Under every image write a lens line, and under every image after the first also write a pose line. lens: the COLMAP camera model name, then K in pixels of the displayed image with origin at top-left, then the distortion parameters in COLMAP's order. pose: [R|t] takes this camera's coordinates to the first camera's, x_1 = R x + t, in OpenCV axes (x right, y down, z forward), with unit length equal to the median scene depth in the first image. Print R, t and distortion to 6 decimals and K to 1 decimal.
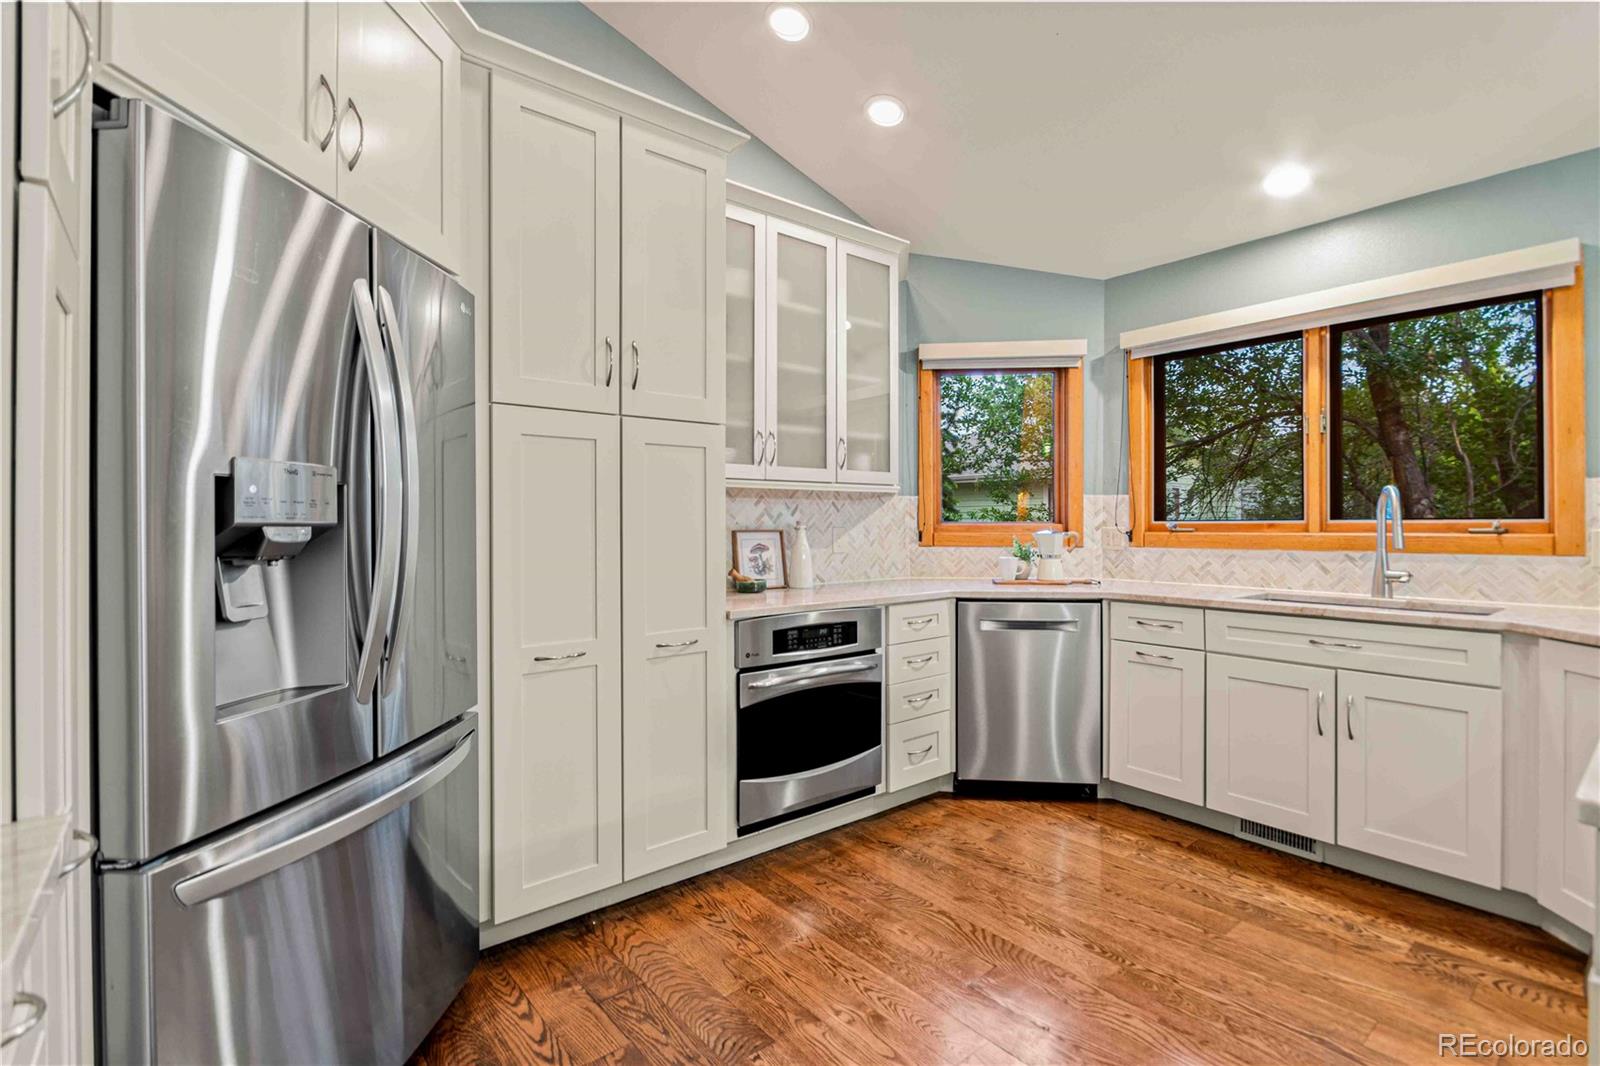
lens RADIAL K [[747.4, 0, 800.5], [0, 747.4, 524.8], [0, 0, 1]] dist [0.001936, 0.000353]
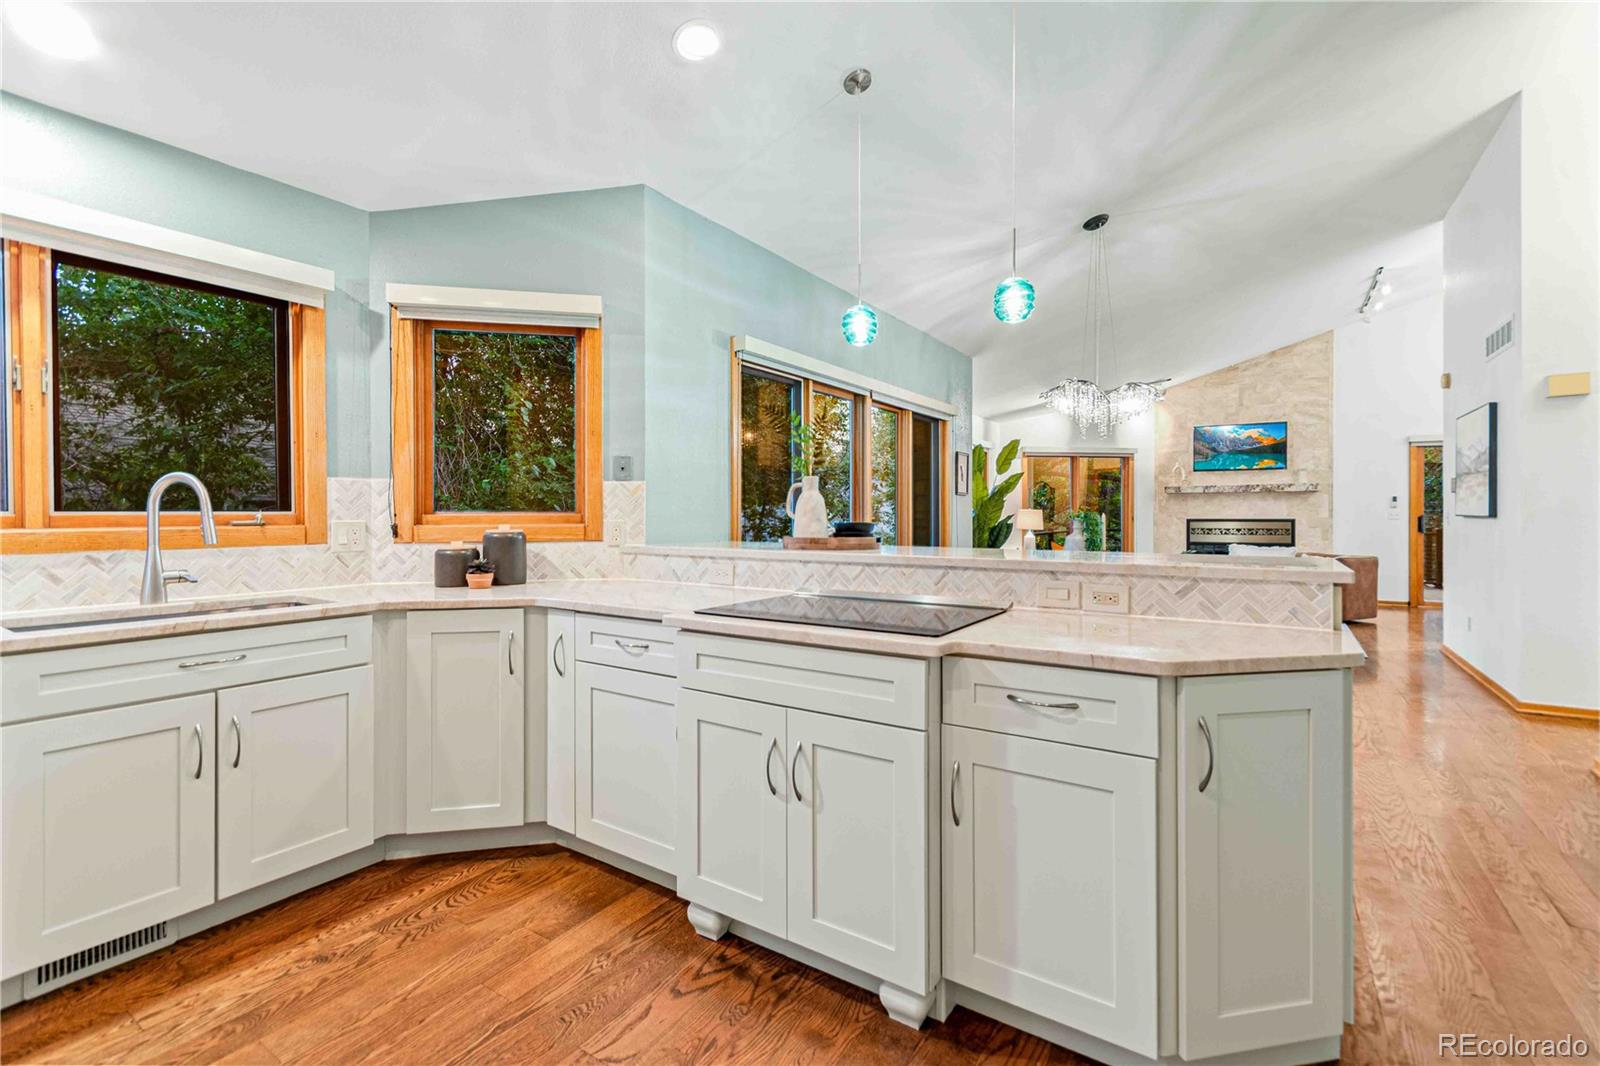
lens RADIAL K [[711.7, 0, 802.1], [0, 711.7, 513.0], [0, 0, 1]] dist [0.000270, 0.000078]
pose [[-0.298604, 0.002389, 0.954374, -0.207234], [0.003392, 0.999993, -0.001442, -0.001310], [-0.954371, 0.002807, -0.298610, 0.540398]]
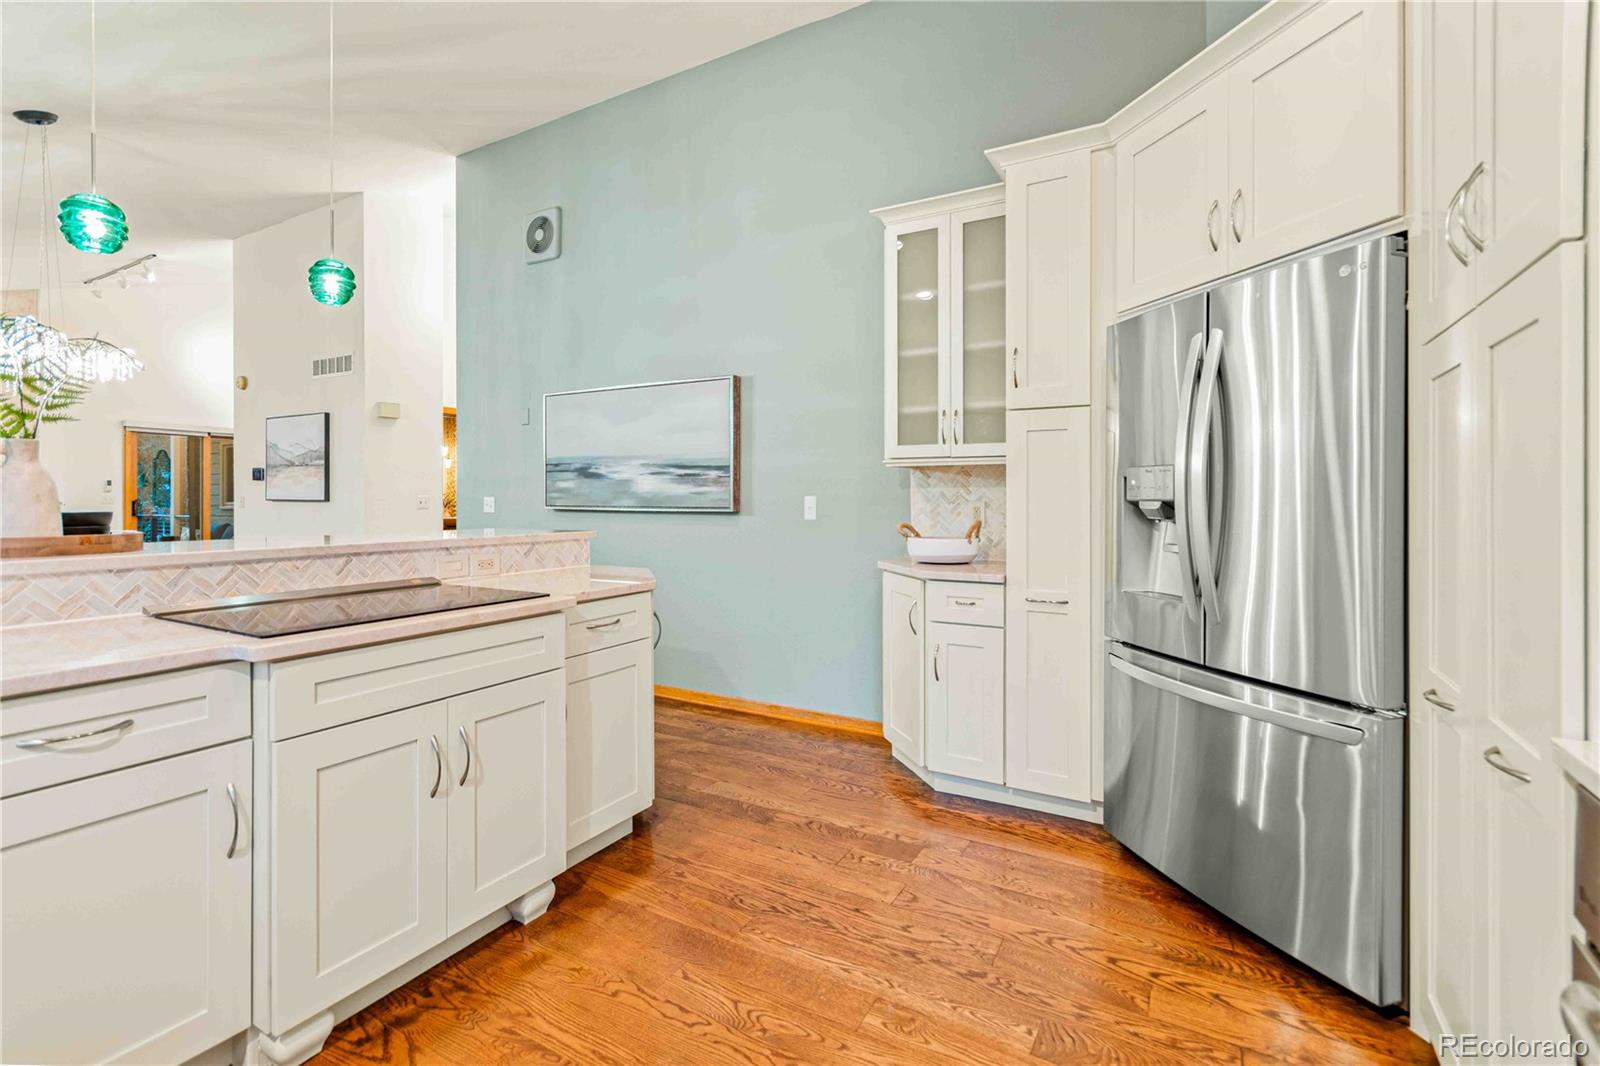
lens RADIAL K [[718.0, 0, 802.1], [0, 718.0, 494.0], [0, 0, 1]] dist [0.000592, 0.000070]
pose [[-0.931663, -0.000869, -0.363323, 0.338238], [-0.000118, 0.999998, -0.002091, -0.004841], [0.363324, -0.001905, -0.931661, 1.050932]]
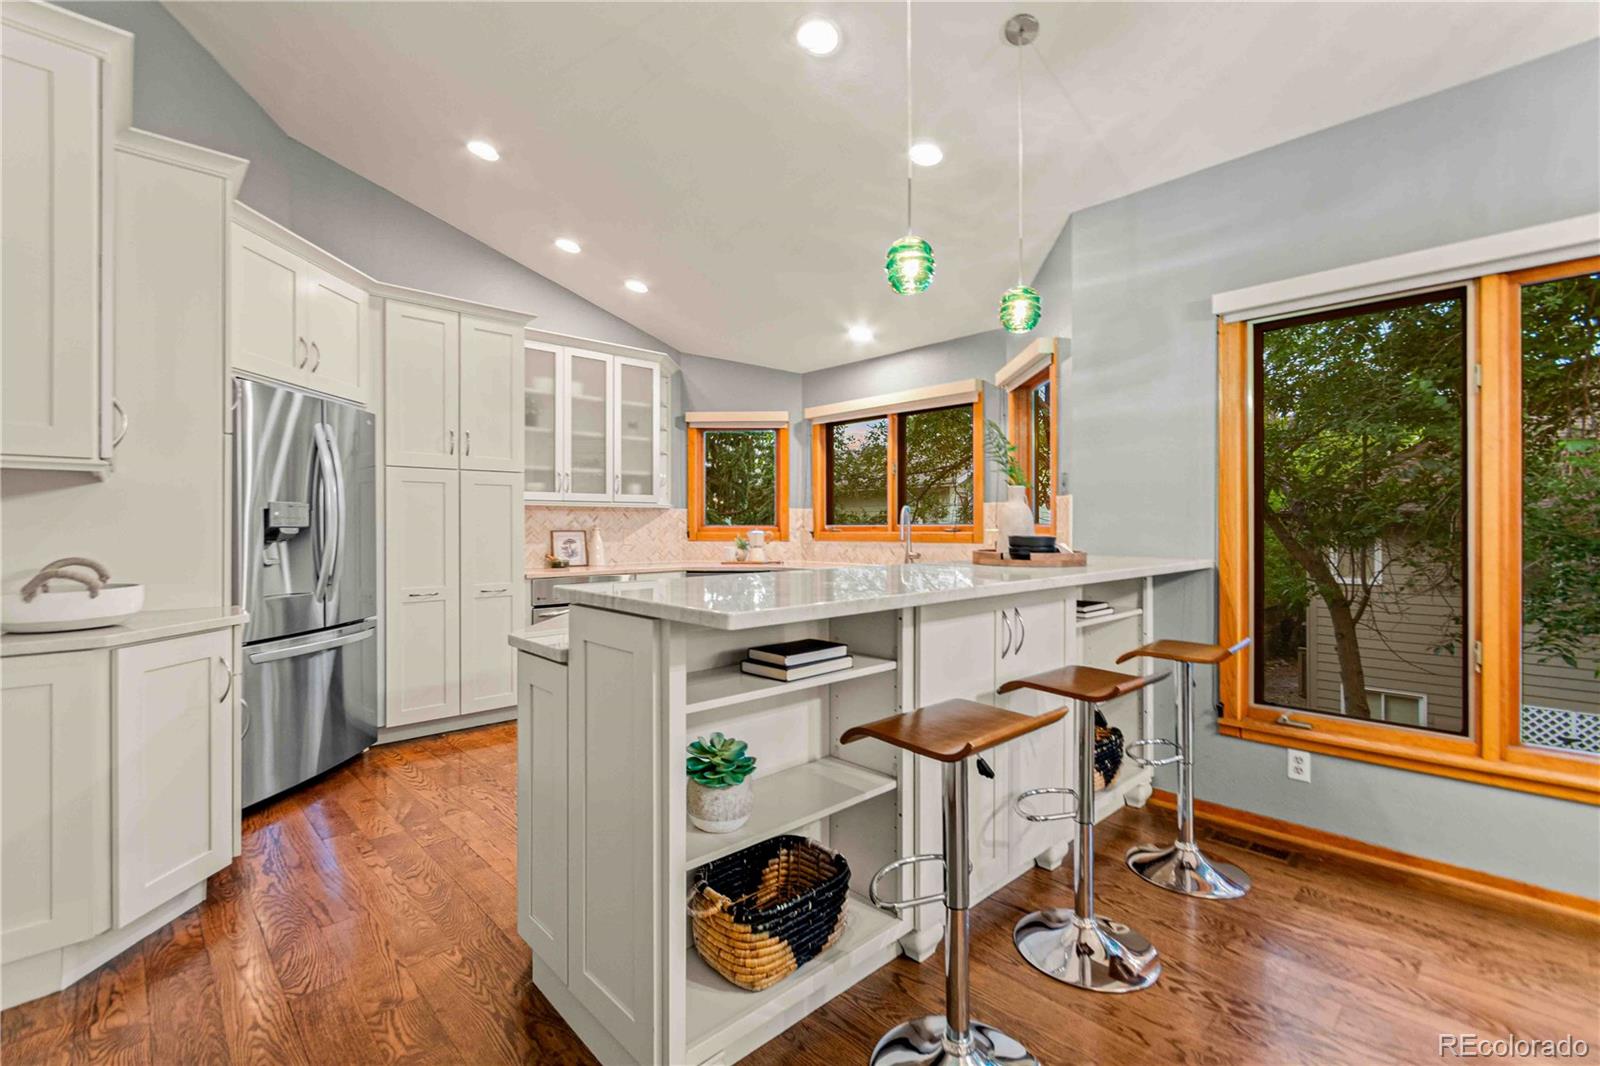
lens RADIAL K [[709.3, 0, 796.7], [0, 709.3, 528.1], [0, 0, 1]] dist [0.003571, 0.000082]
pose [[0.997586, -0.000508, 0.069438, 0.390231], [0.000466, 1.000000, 0.000624, 0.001360], [-0.069439, -0.000590, 0.997586, -0.686073]]
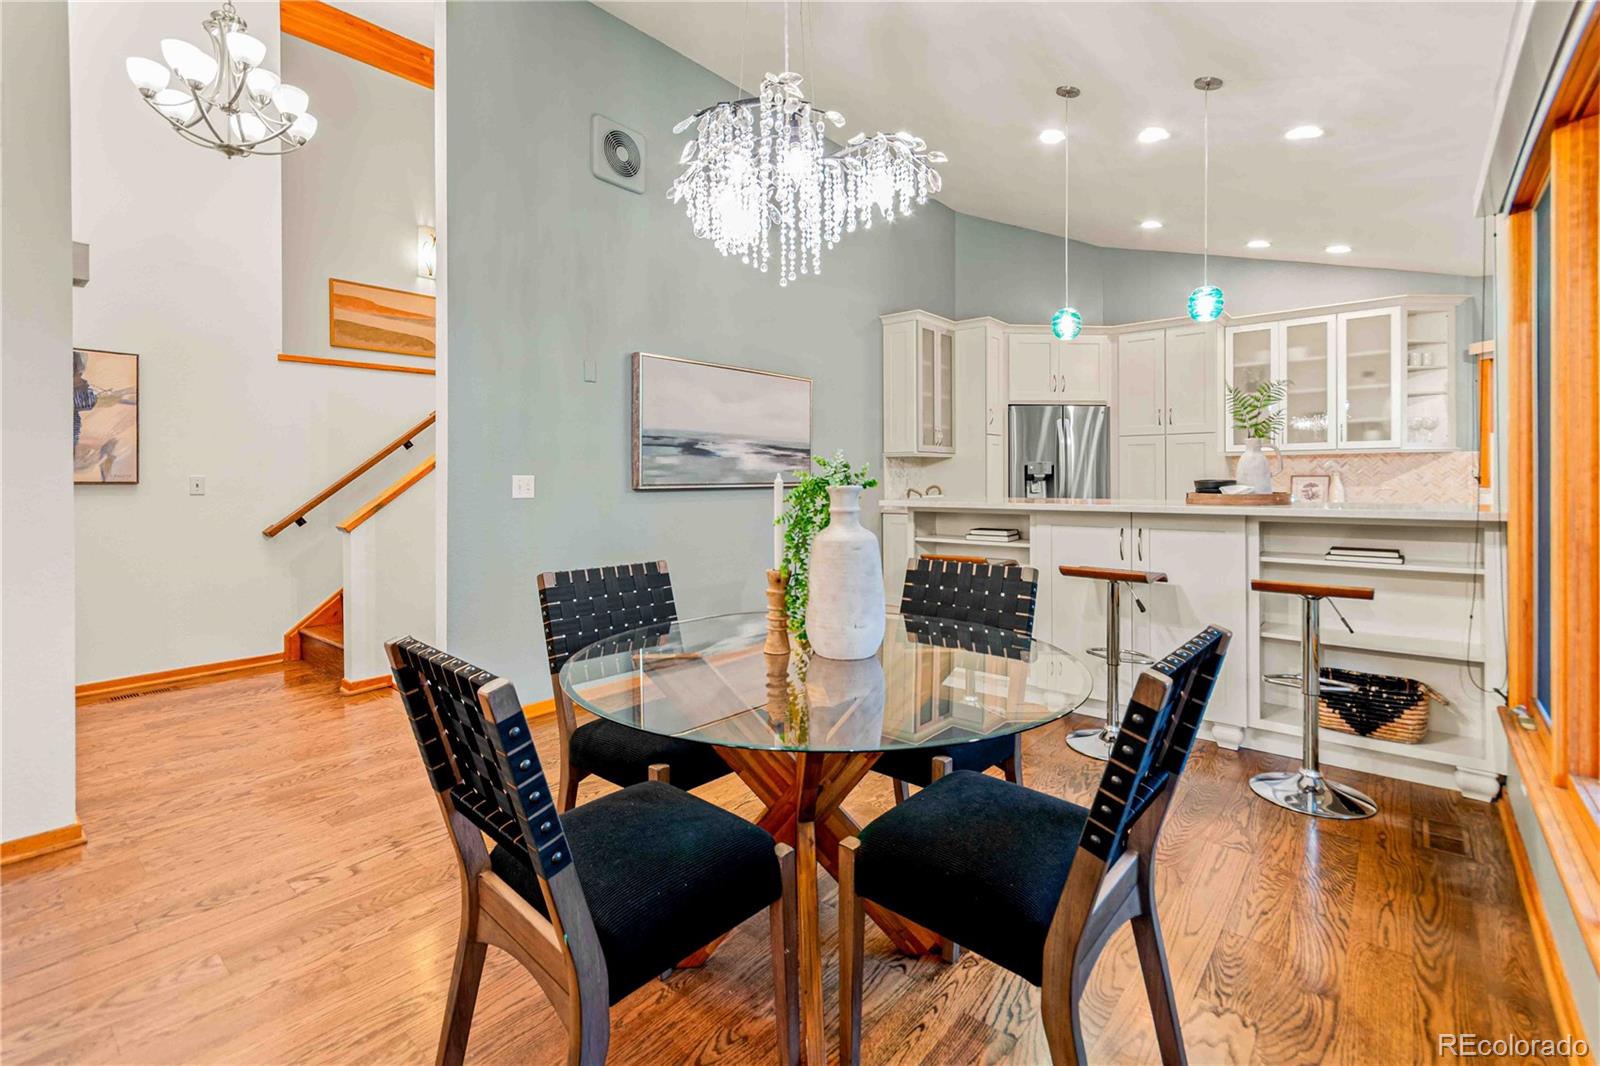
lens RADIAL K [[706.4, 0, 793.4], [0, 706.4, 478.3], [0, 0, 1]] dist [0.000902, 0.000004]
pose [[0.170214, 0.001666, -0.985406, 1.706625], [0.004641, 0.999986, 0.002493, 0.004008], [0.985396, -0.004998, 0.170204, -0.666050]]
